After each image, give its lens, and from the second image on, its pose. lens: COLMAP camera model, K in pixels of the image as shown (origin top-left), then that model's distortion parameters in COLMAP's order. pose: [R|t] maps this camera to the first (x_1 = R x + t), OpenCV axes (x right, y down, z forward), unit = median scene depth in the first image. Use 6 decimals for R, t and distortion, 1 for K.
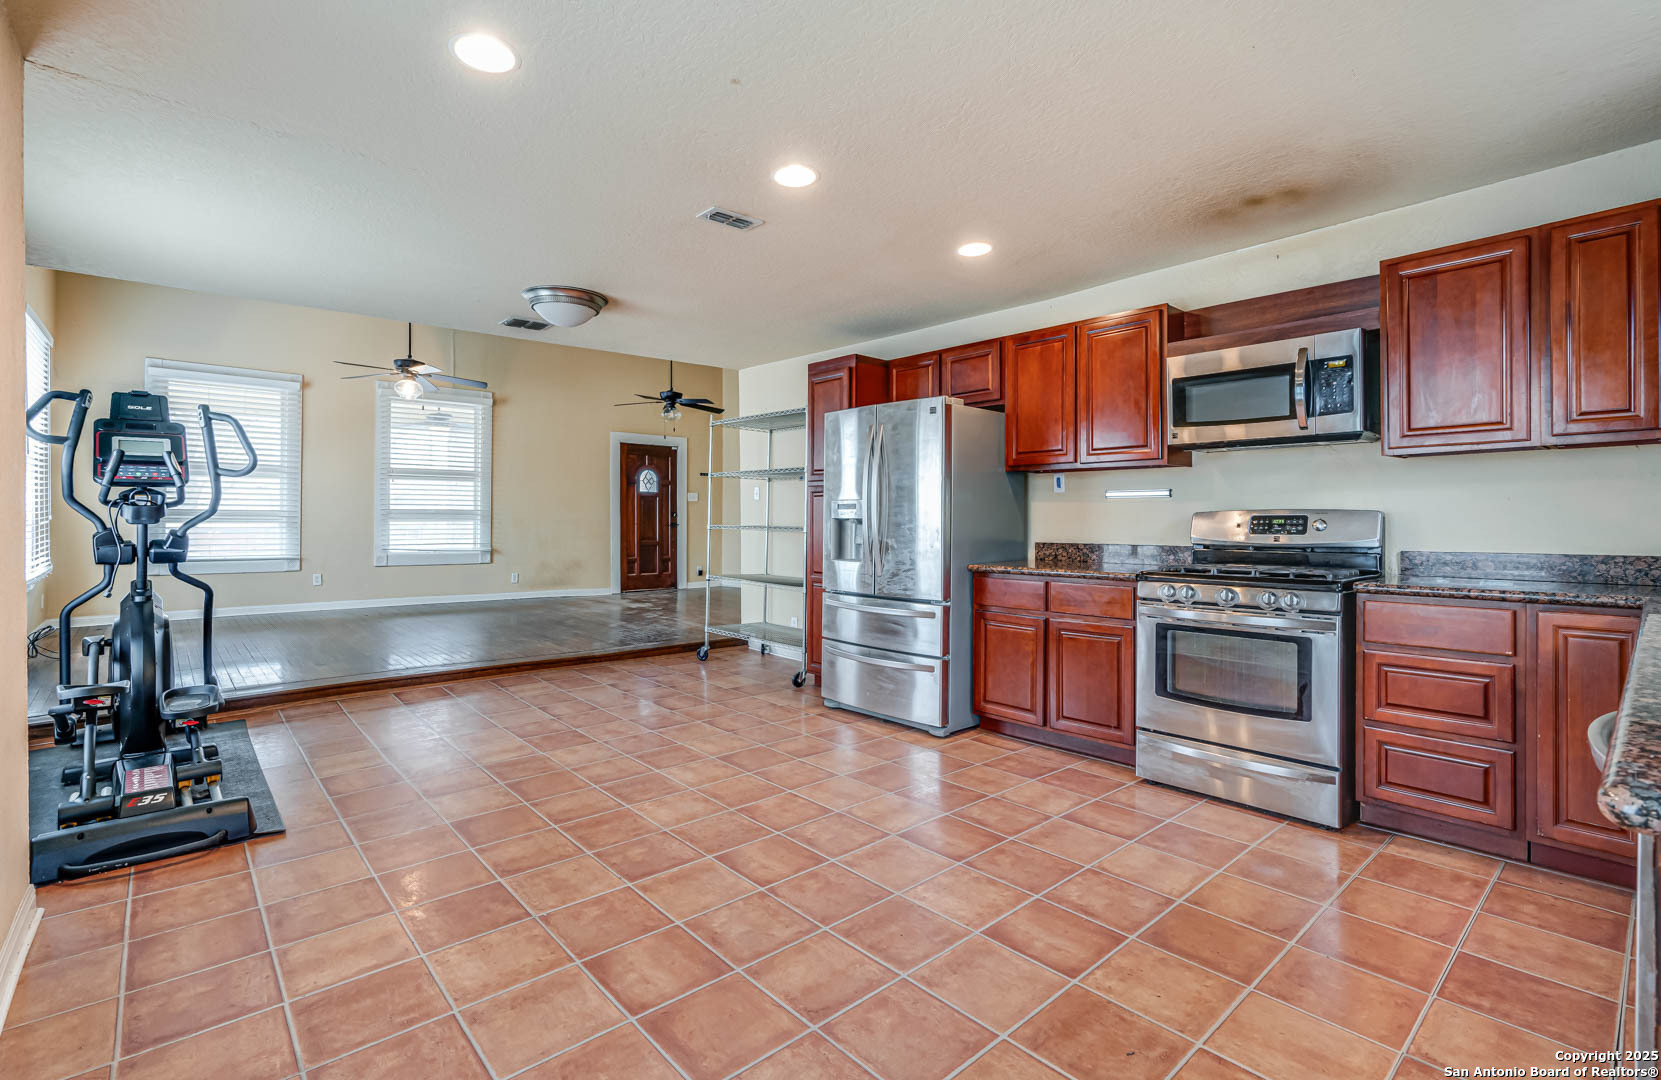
lens RADIAL K [[762.2, 0, 815.7], [0, 762.2, 520.2], [0, 0, 1]] dist [-0.004964, 0.002473]
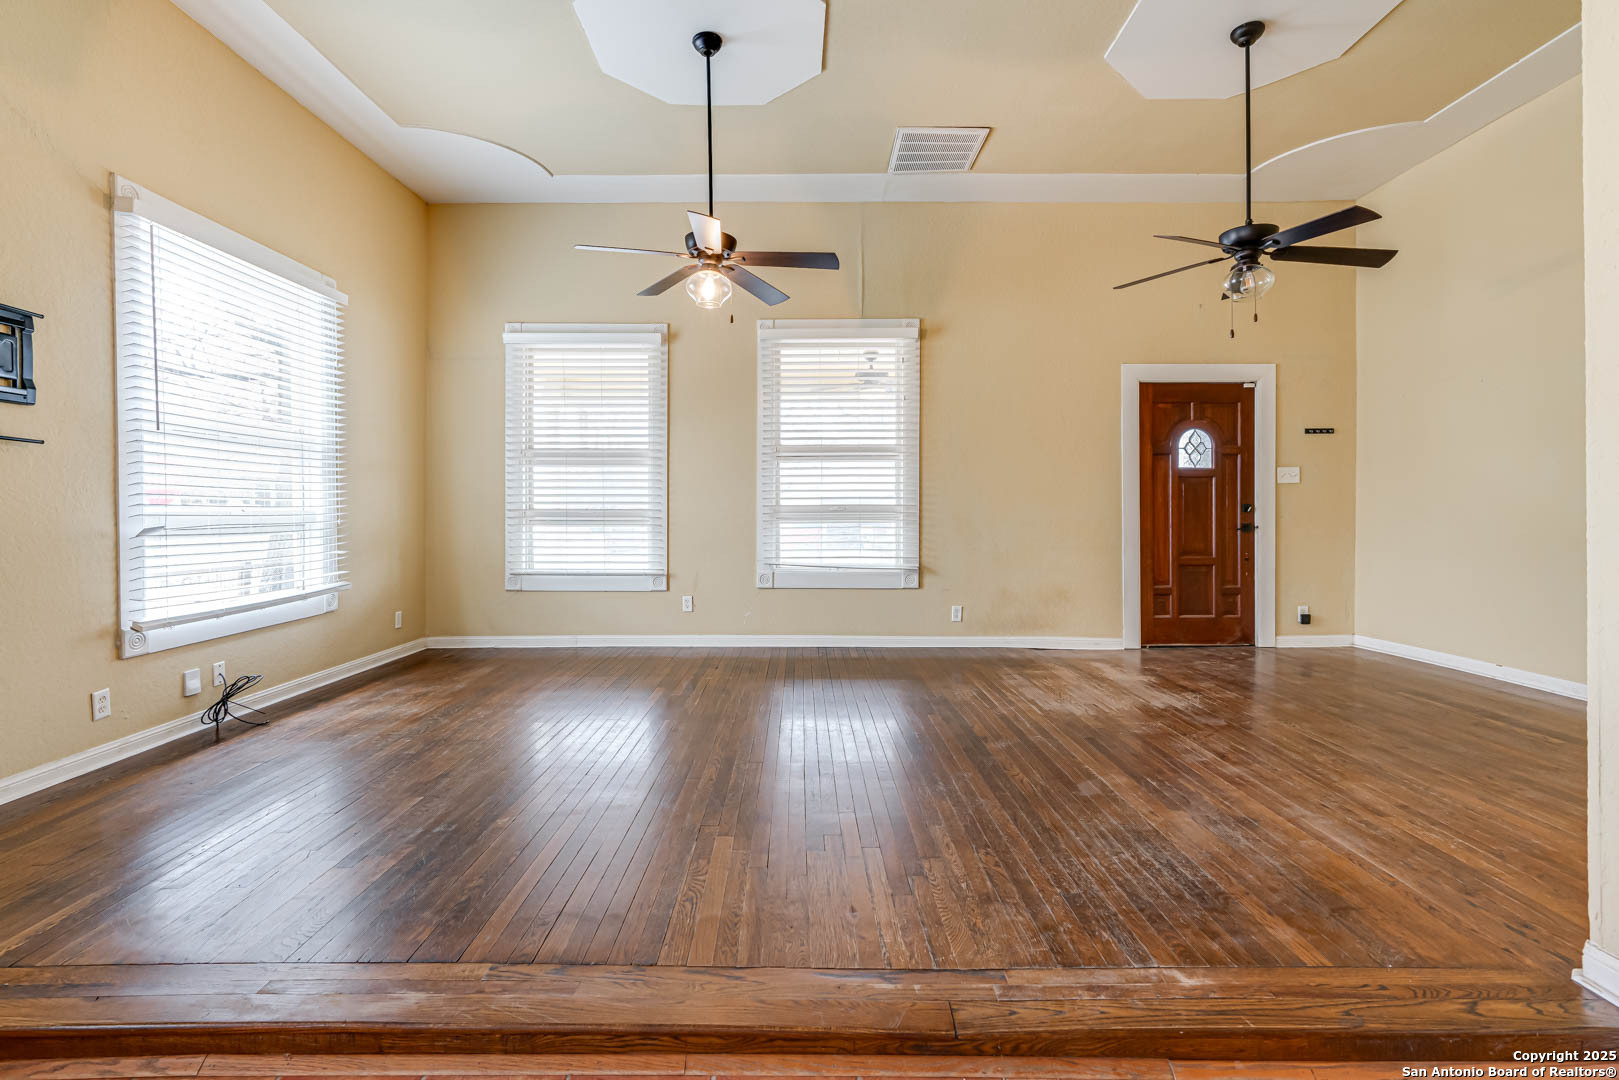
lens RADIAL K [[737.5, 0, 802.8], [0, 737.5, 524.2], [0, 0, 1]] dist [-0.015193, 0.006631]
pose [[0.753924, 0.004267, -0.656947, -0.222722], [0.005900, 0.999895, 0.013265, -0.013522], [0.656935, -0.013877, 0.753820, 1.087264]]
